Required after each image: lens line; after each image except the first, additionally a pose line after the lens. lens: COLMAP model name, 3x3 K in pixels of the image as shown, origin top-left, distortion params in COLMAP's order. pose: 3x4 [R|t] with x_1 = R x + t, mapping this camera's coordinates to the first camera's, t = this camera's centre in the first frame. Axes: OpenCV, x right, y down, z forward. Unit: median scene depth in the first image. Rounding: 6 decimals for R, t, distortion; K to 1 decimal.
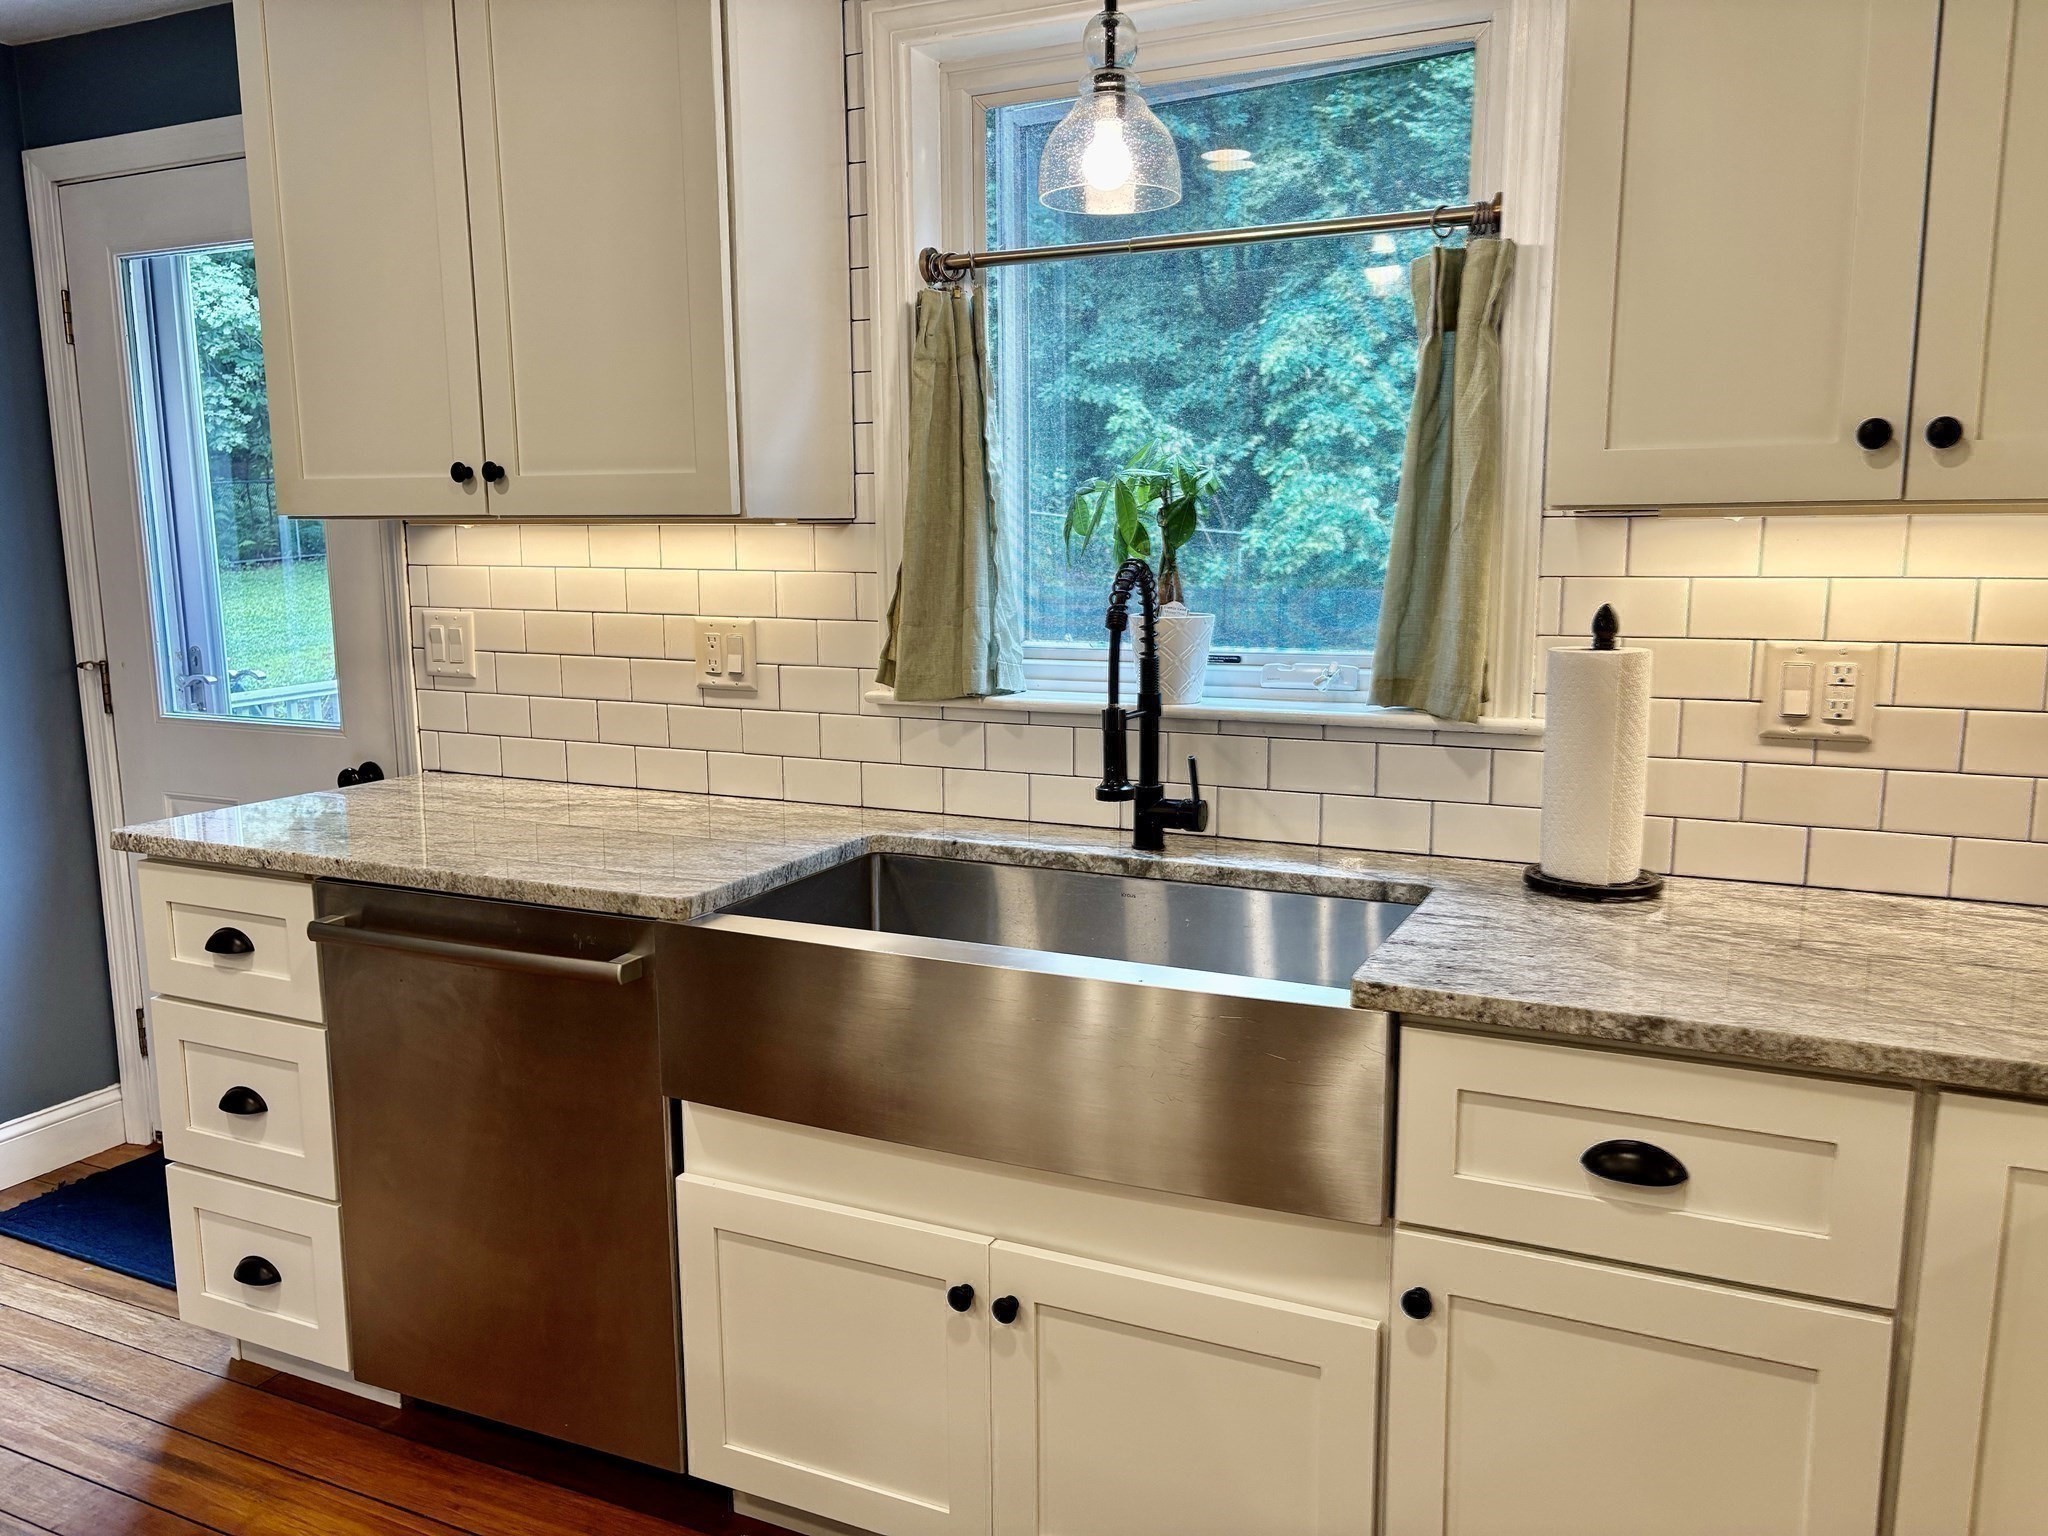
lens RADIAL K [[1590.9, 0, 1024.0], [0, 1590.9, 768.0], [0, 0, 1]] dist [0.011363, 0.005600]
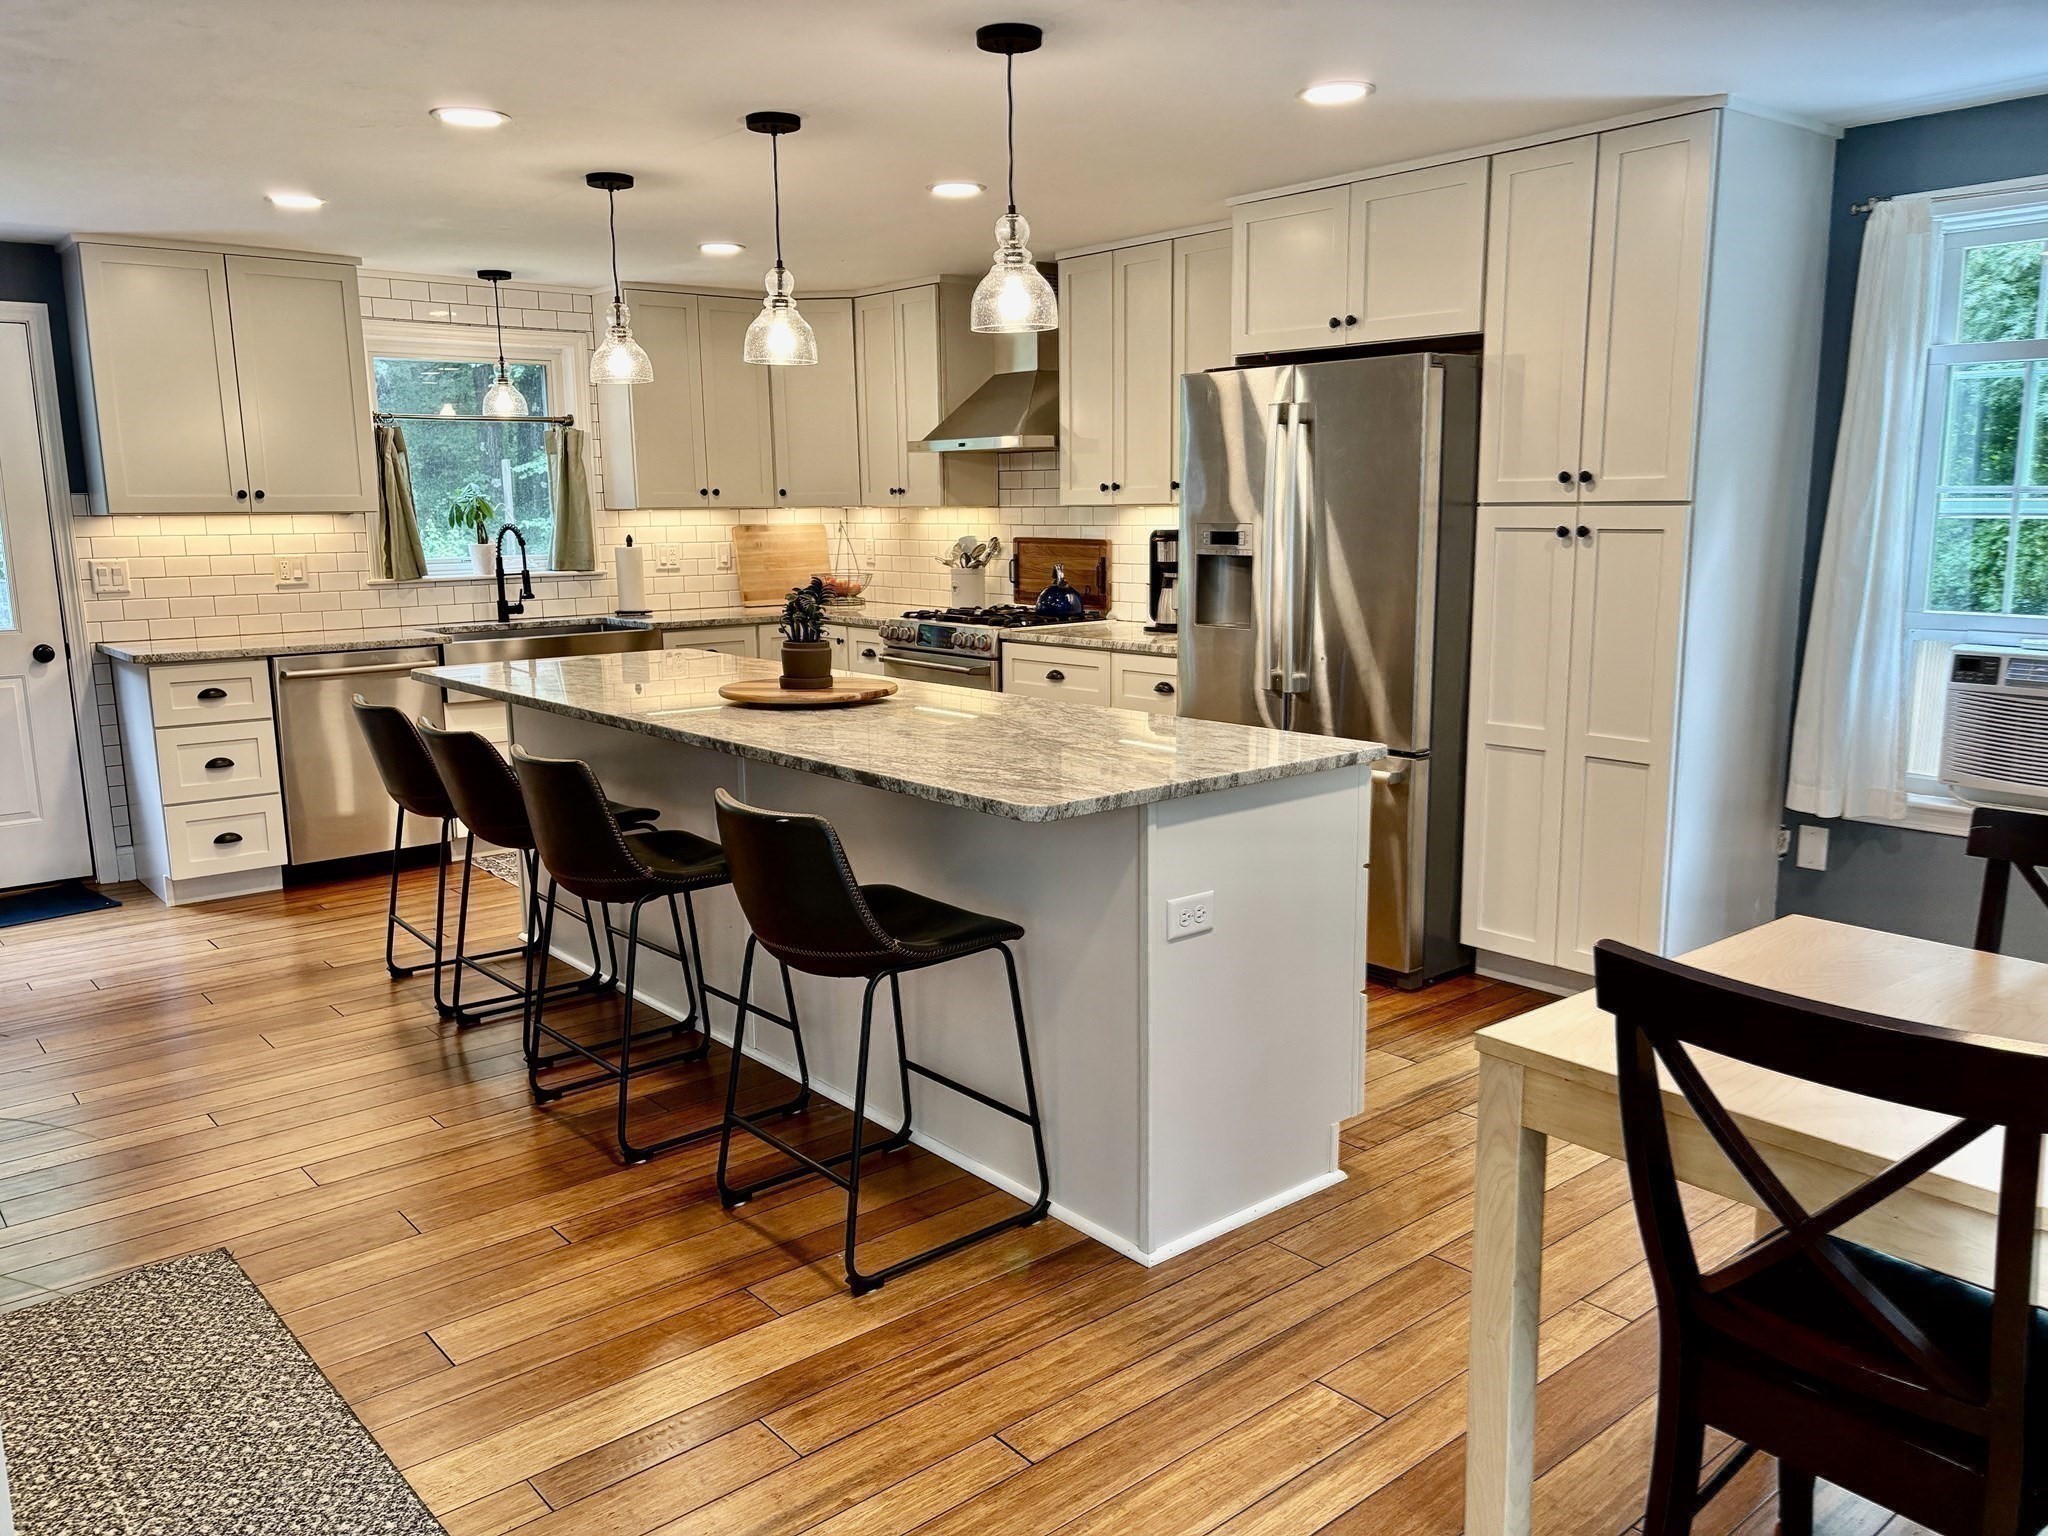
lens RADIAL K [[1541.7, 0, 1024.0], [0, 1541.7, 768.0], [0, 0, 1]] dist [0.057960, -0.066377]
pose [[0.400043, -0.156348, 0.903062, -2.112132], [0.148630, 0.983365, 0.104410, 0.154548], [-0.904364, 0.092454, 0.416626, -1.031868]]
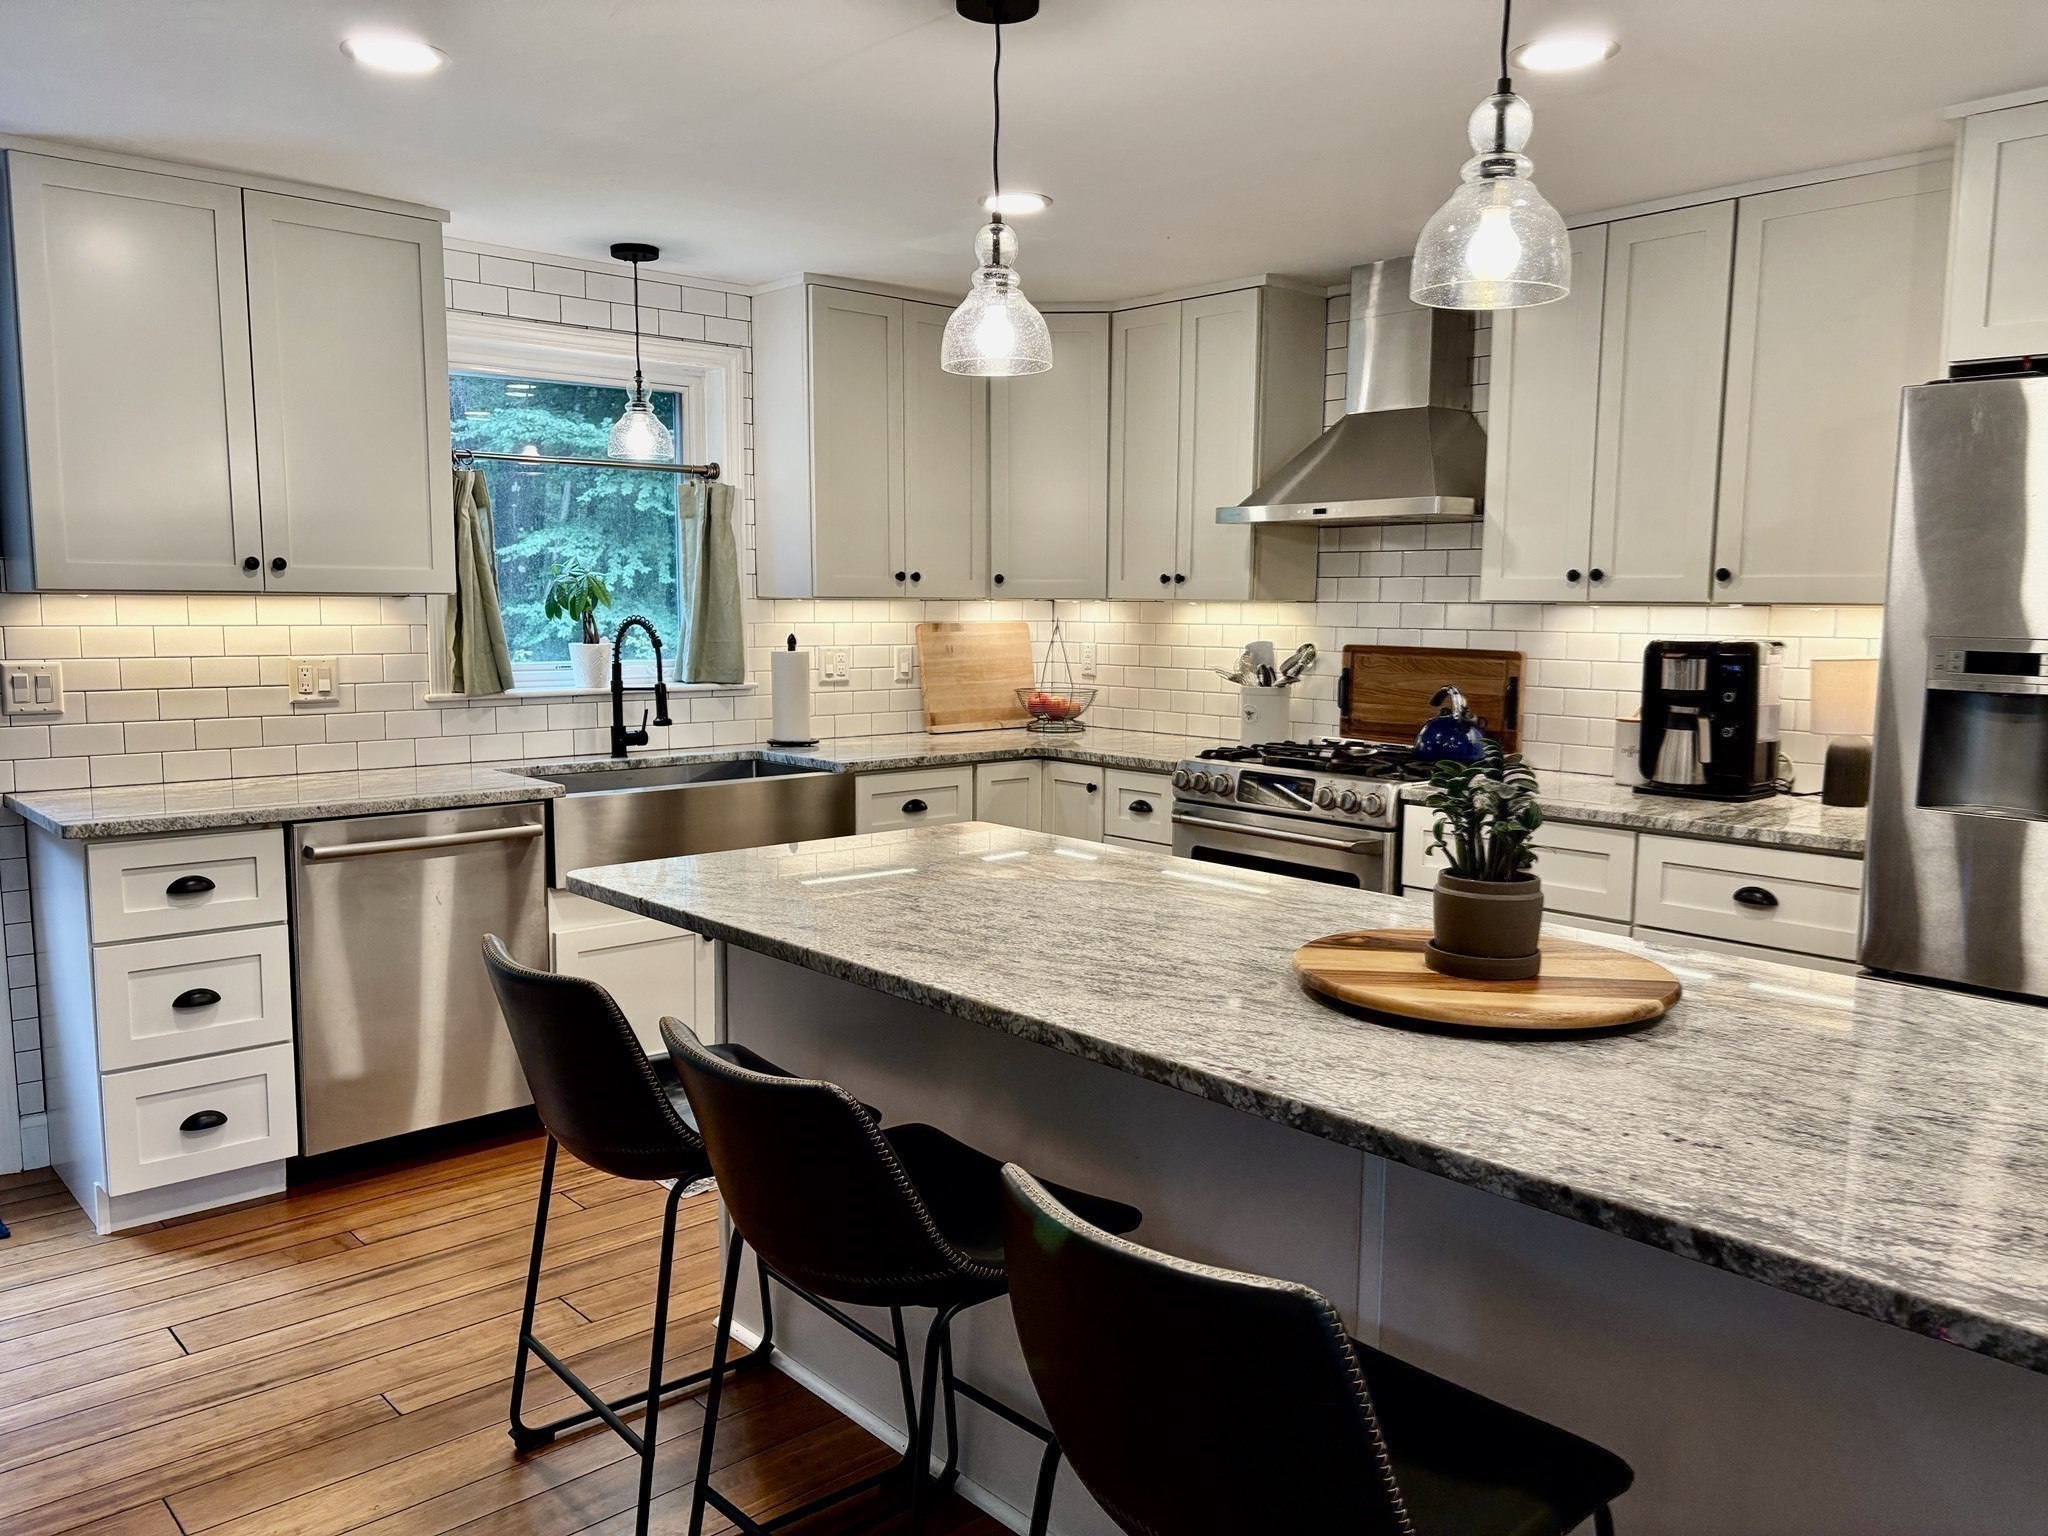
lens RADIAL K [[1537.9, 0, 1024.0], [0, 1537.9, 768.0], [0, 0, 1]] dist [0.090467, -0.112285]
pose [[0.370356, -0.095783, 0.923938, -1.507543], [0.132805, 0.989911, 0.049388, 0.034378], [-0.919347, 0.104412, 0.379340, -0.231961]]
